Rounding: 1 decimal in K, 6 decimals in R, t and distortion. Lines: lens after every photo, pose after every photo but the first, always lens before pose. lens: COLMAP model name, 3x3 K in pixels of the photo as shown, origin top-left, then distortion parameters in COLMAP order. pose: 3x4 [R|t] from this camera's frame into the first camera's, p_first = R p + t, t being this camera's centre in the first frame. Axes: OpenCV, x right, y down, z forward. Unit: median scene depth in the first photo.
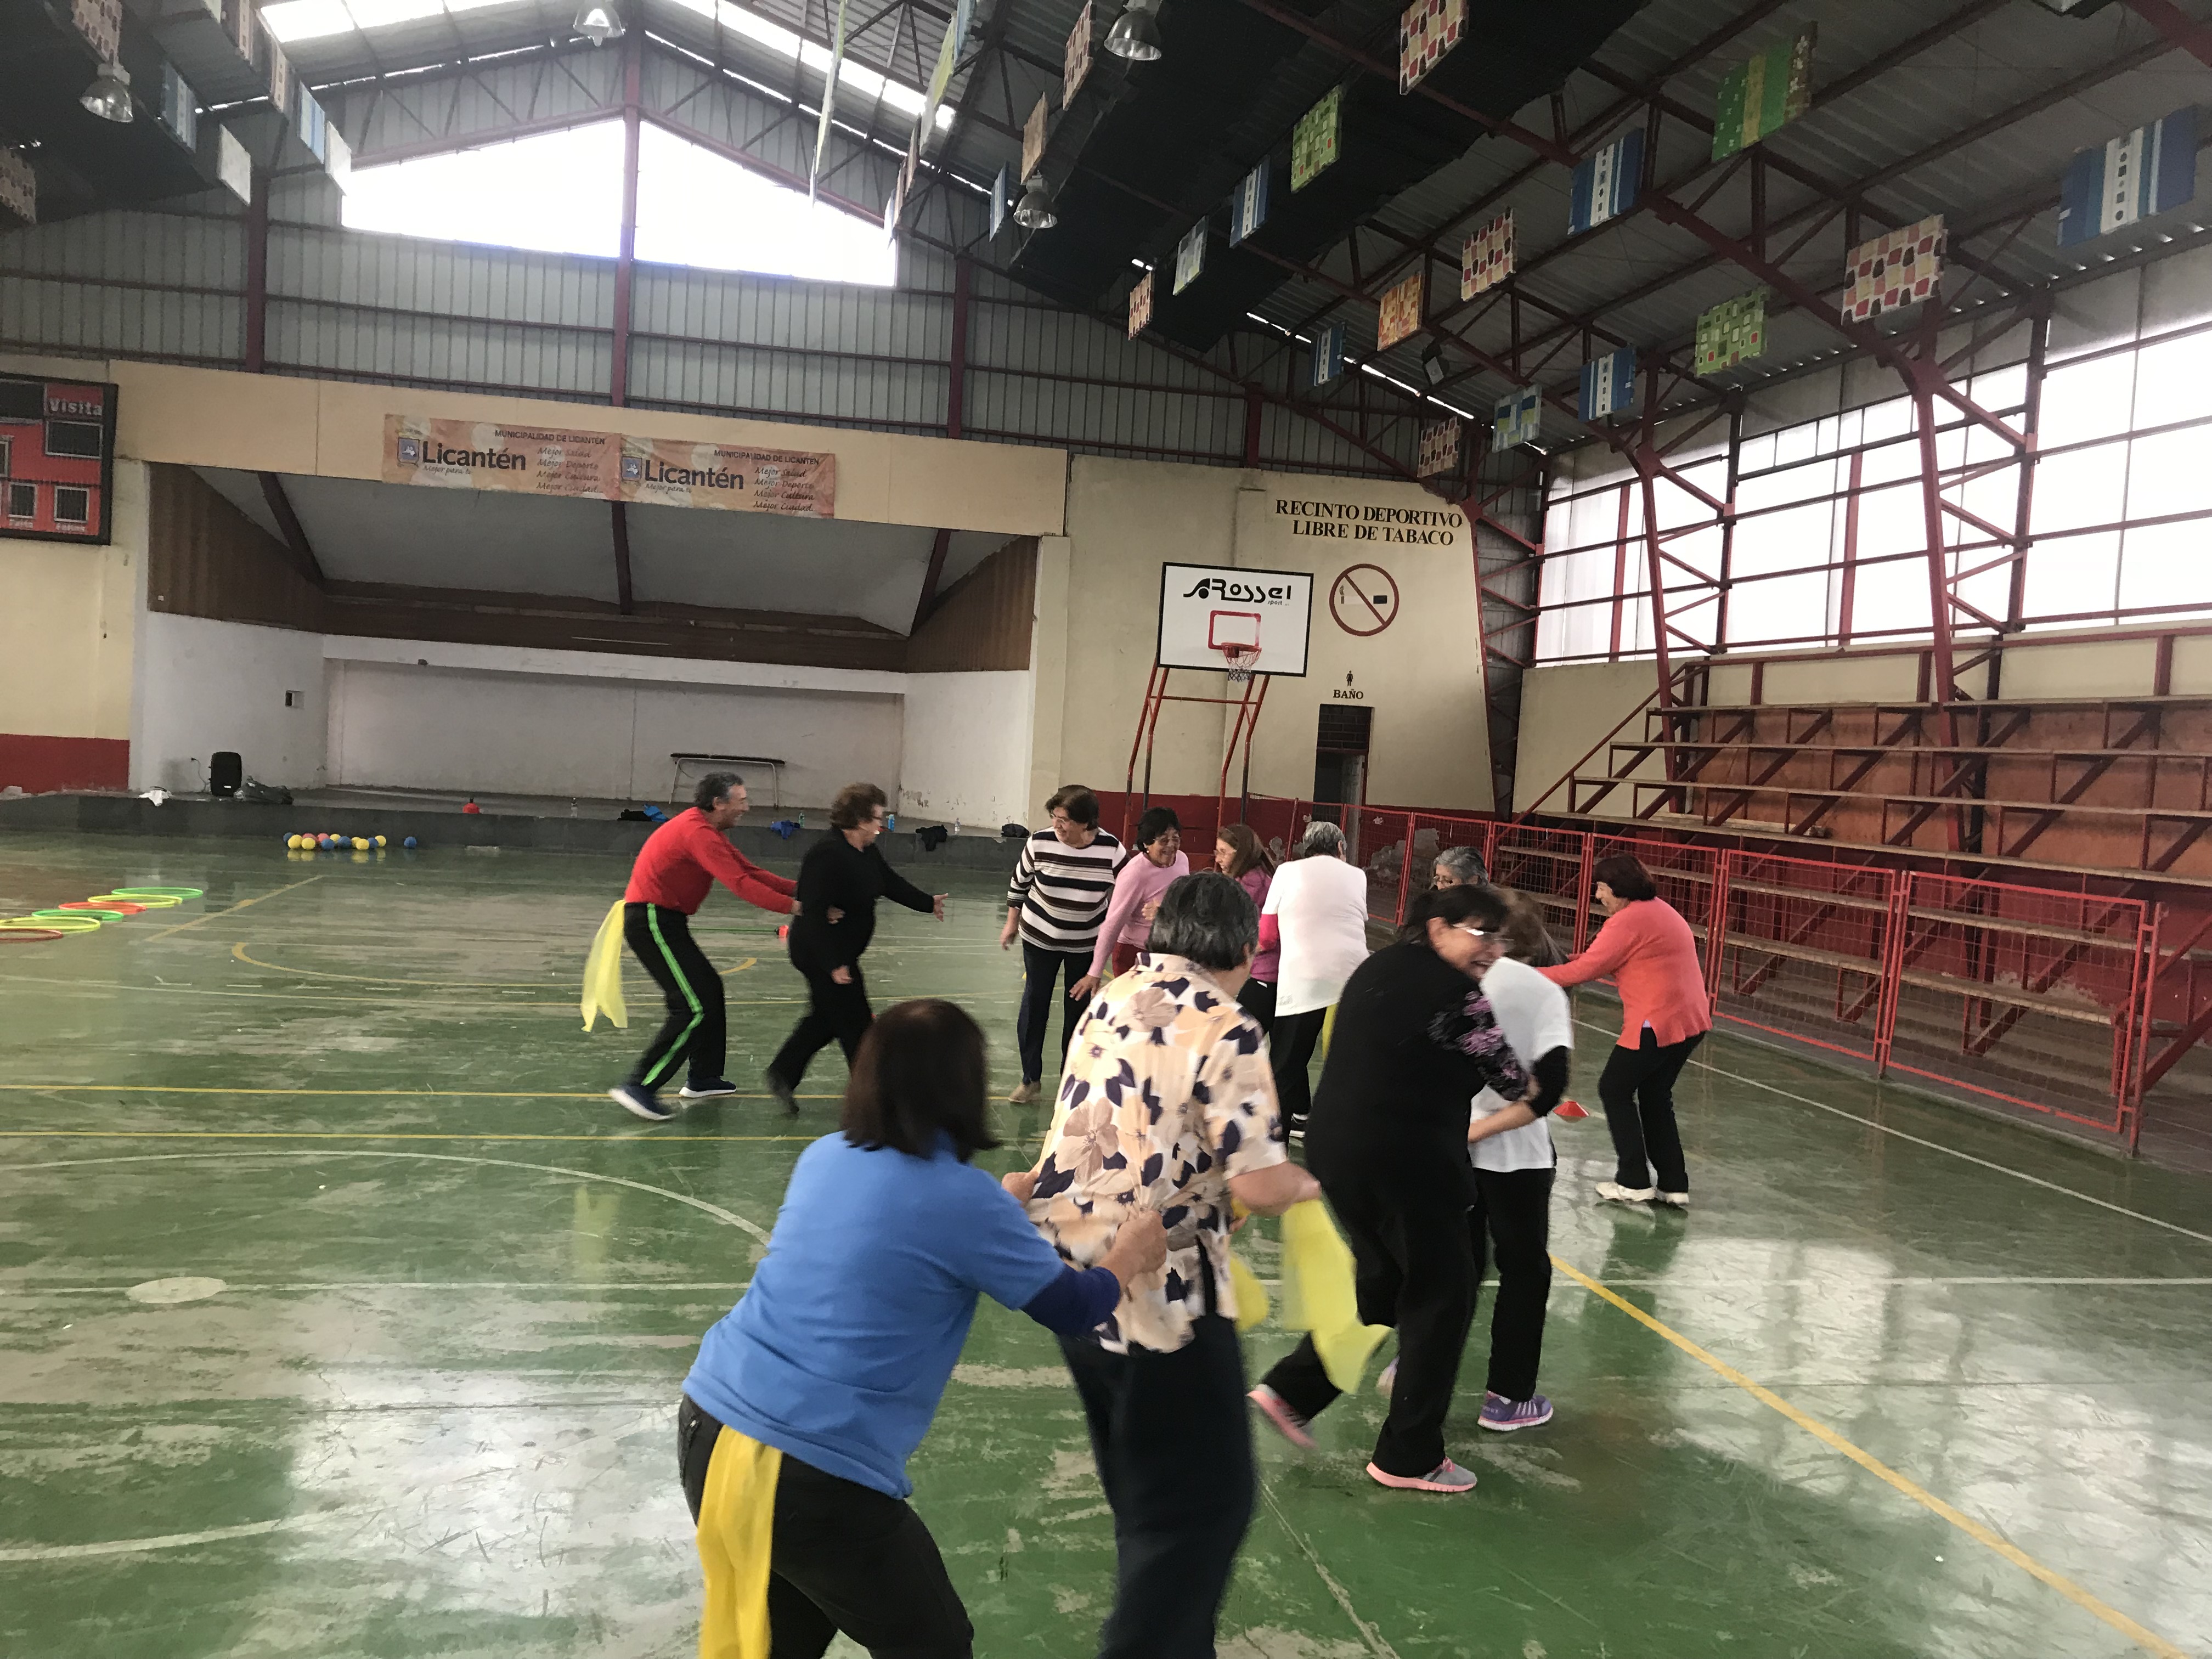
lens RADIAL K [[1812.9, 0, 1098.2], [0, 1812.9, 841.2], [0, 0, 1]] dist [0.028635, -0.030979]
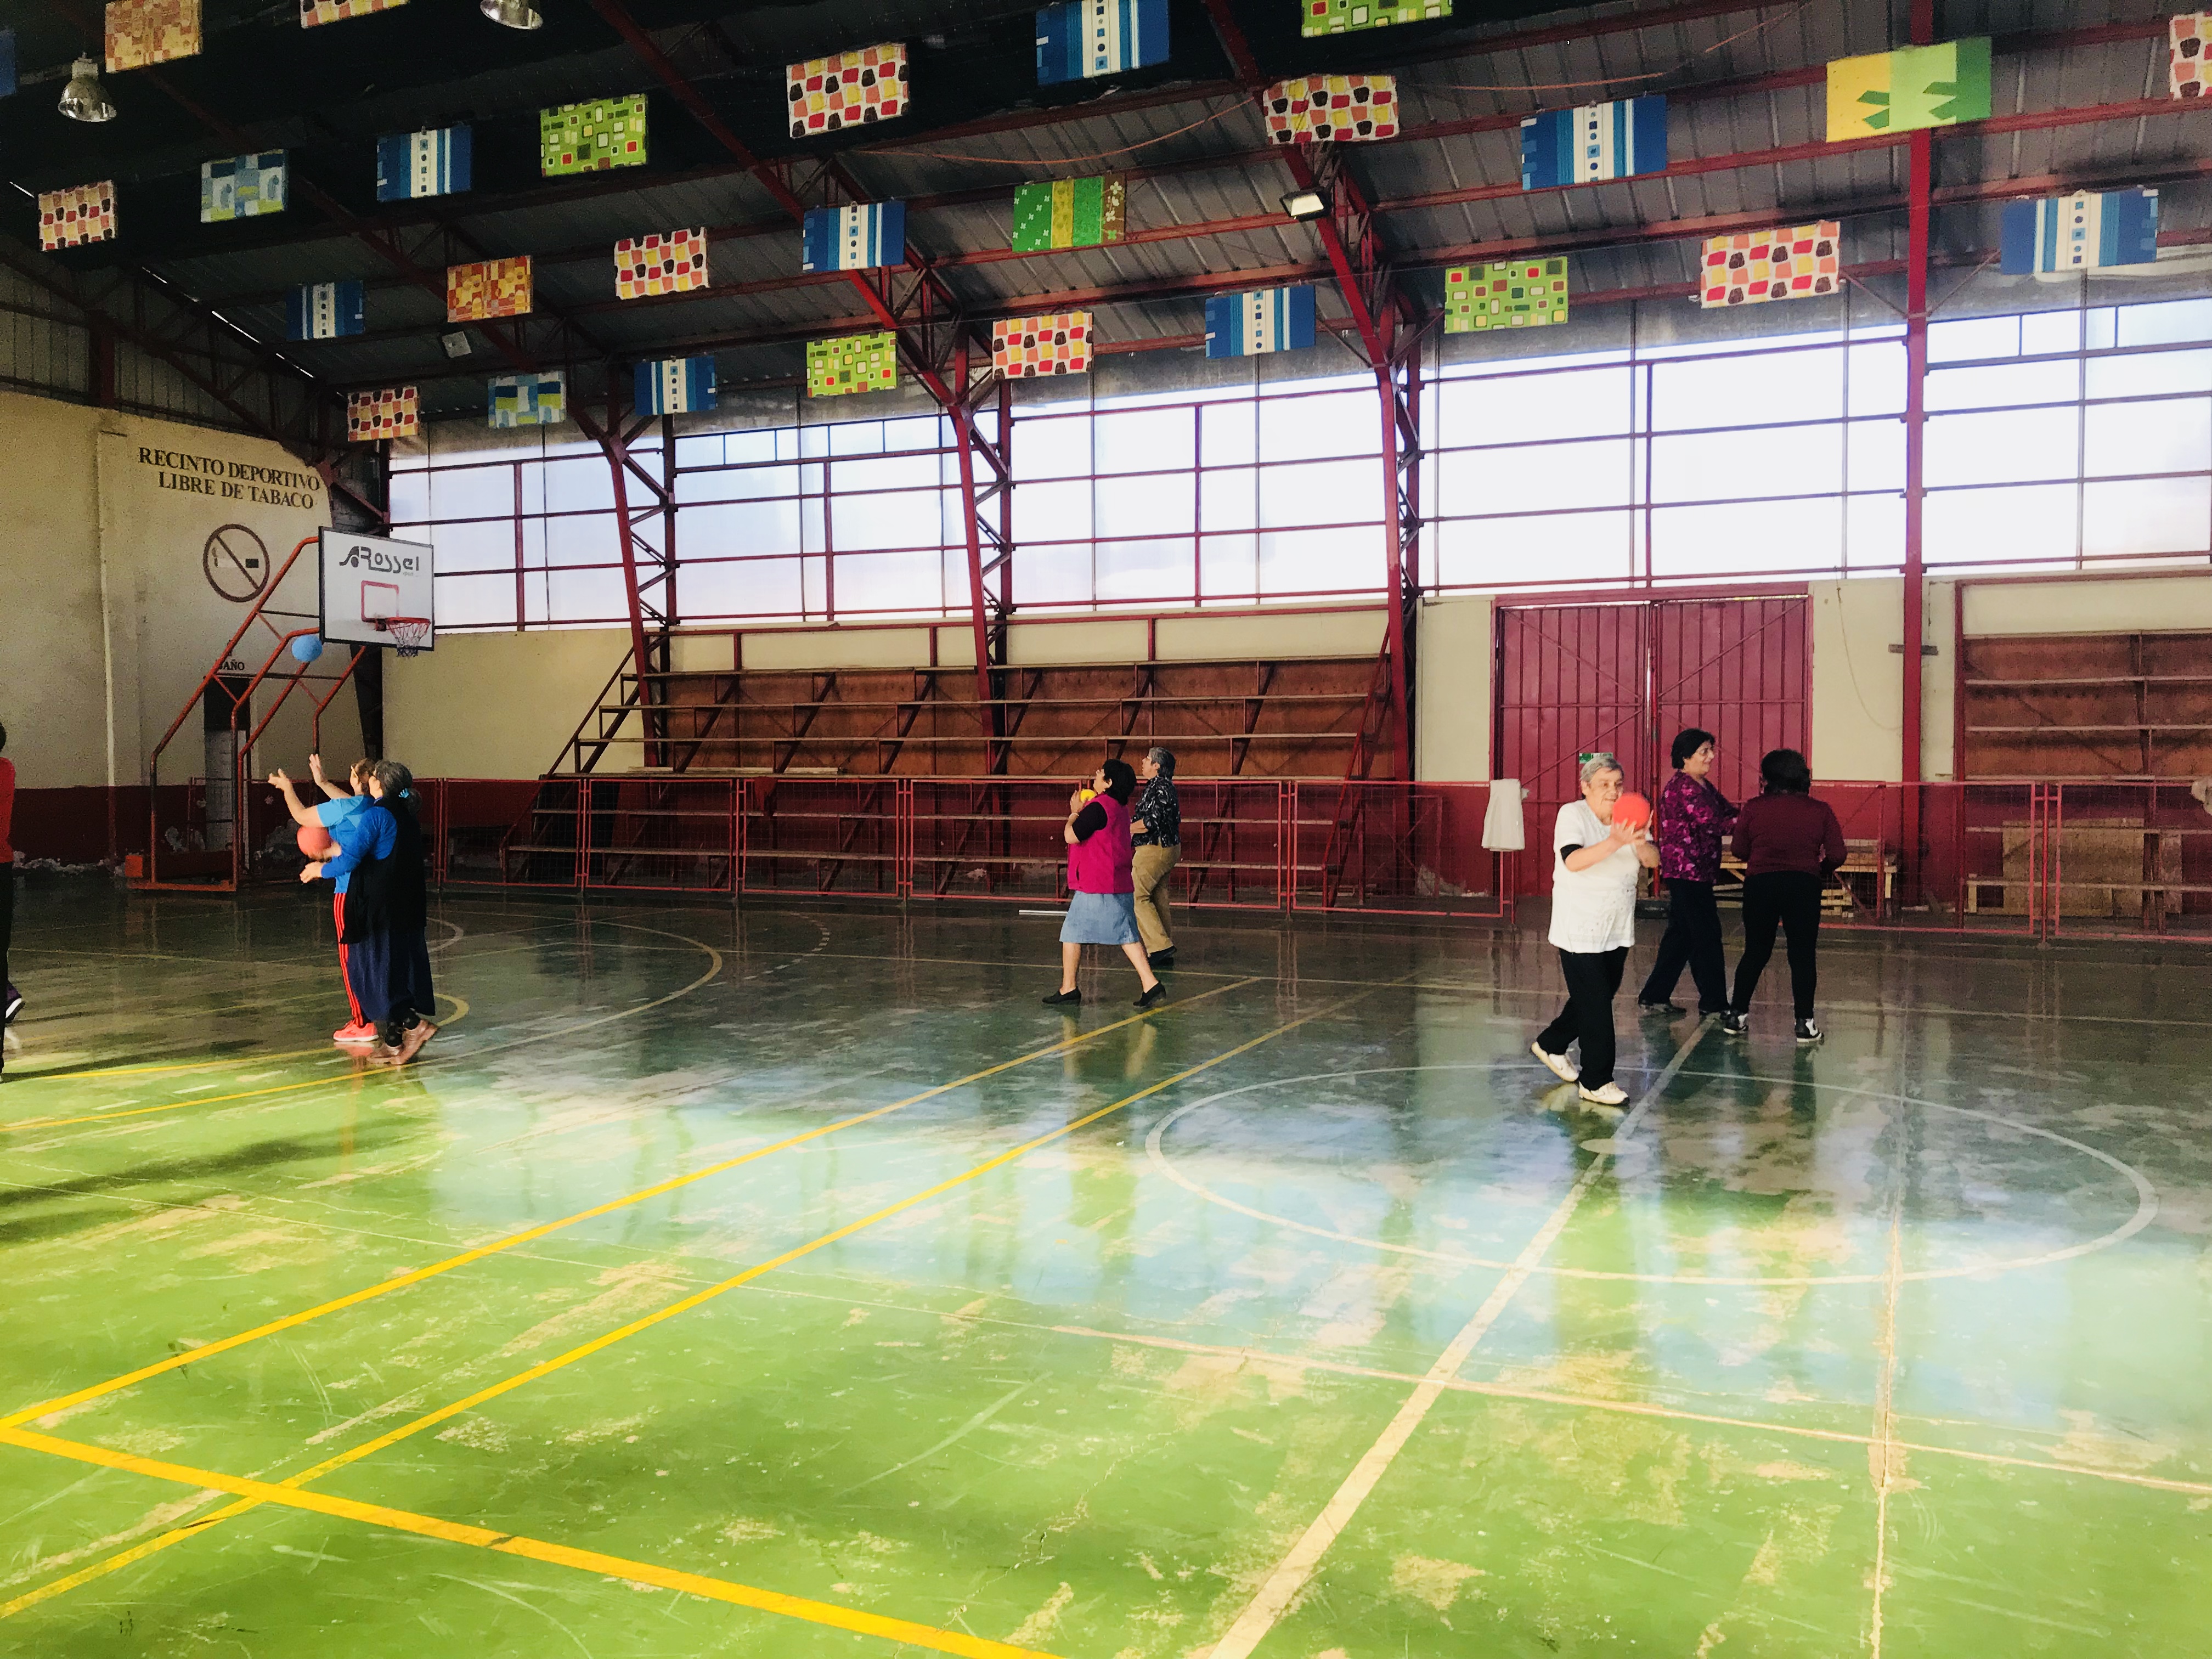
lens RADIAL K [[1812.9, 0, 1088.4], [0, 1812.9, 826.0], [0, 0, 1]] dist [0.028635, -0.030979]
pose [[0.584572, -0.091305, 0.806188, -0.403599], [0.077995, 0.995370, 0.056176, -0.020228], [-0.807585, 0.030040, 0.588986, 0.119585]]
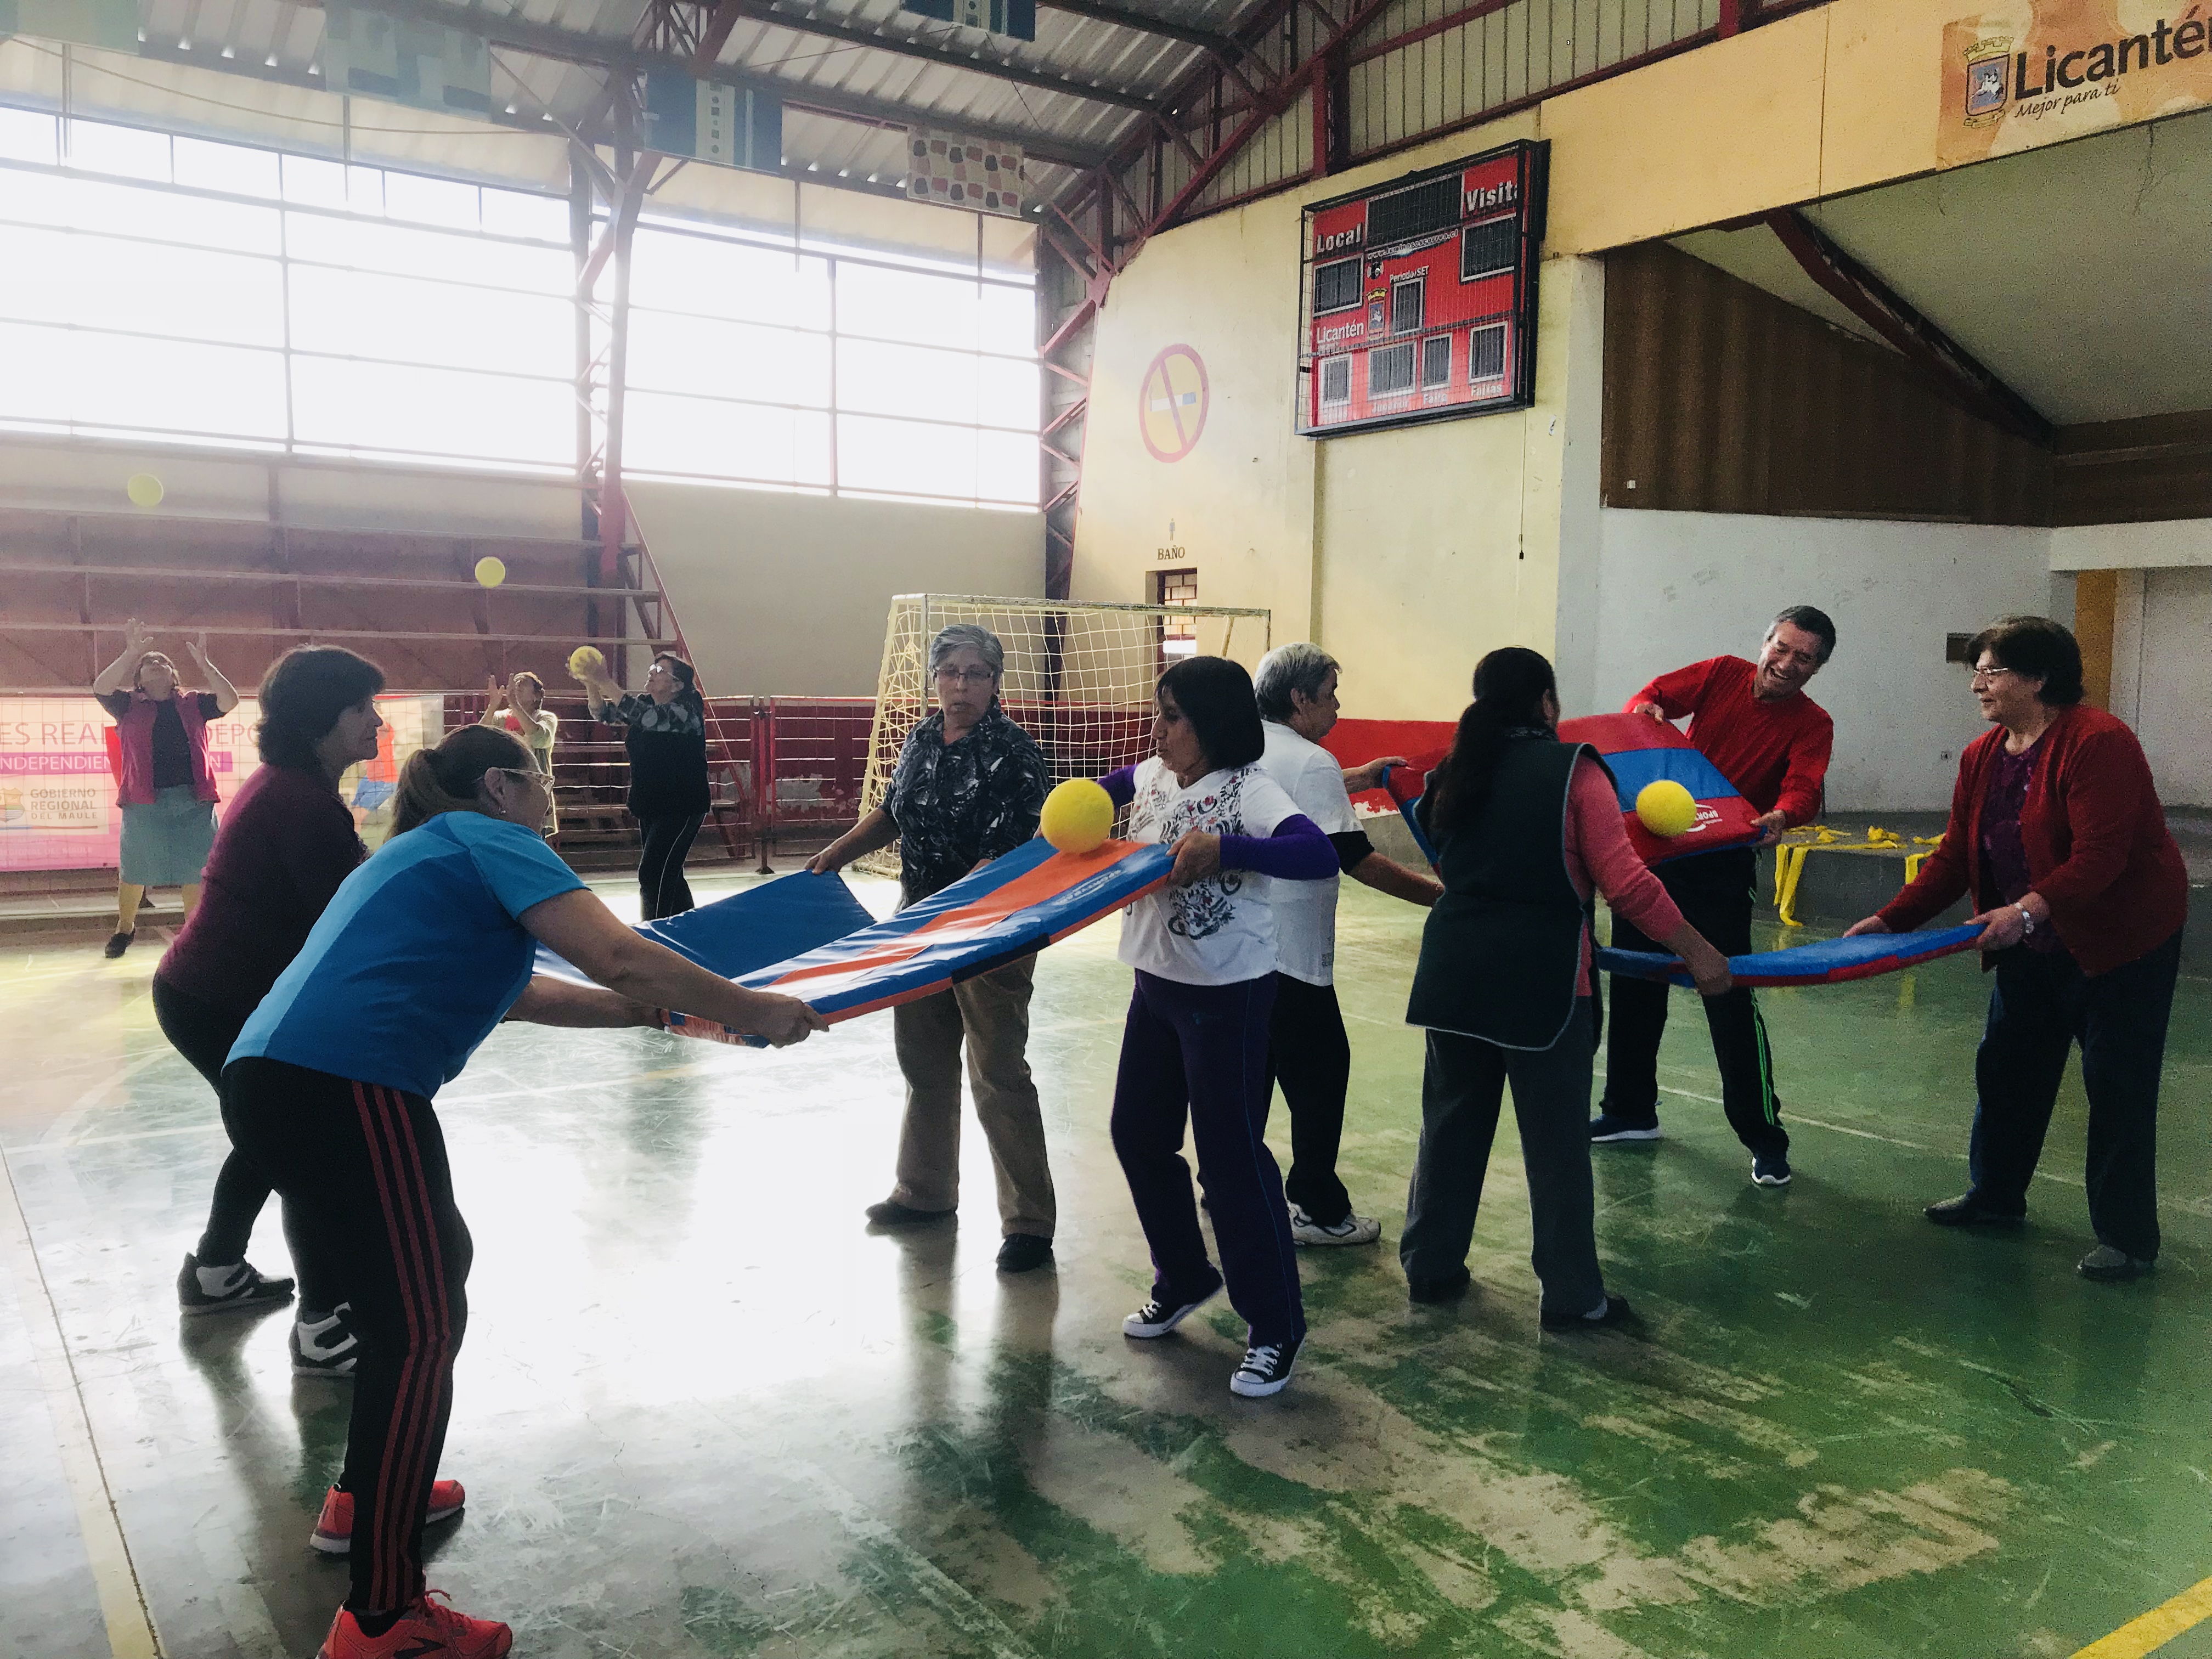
lens RADIAL K [[1812.9, 0, 1102.7], [0, 1812.9, 824.8], [0, 0, 1]] dist [0.028635, -0.030979]
pose [[0.388276, 0.017182, -0.921383, -0.031709], [-0.036312, 0.999335, 0.003333, -0.018084], [0.920827, 0.032163, 0.388642, 0.617722]]
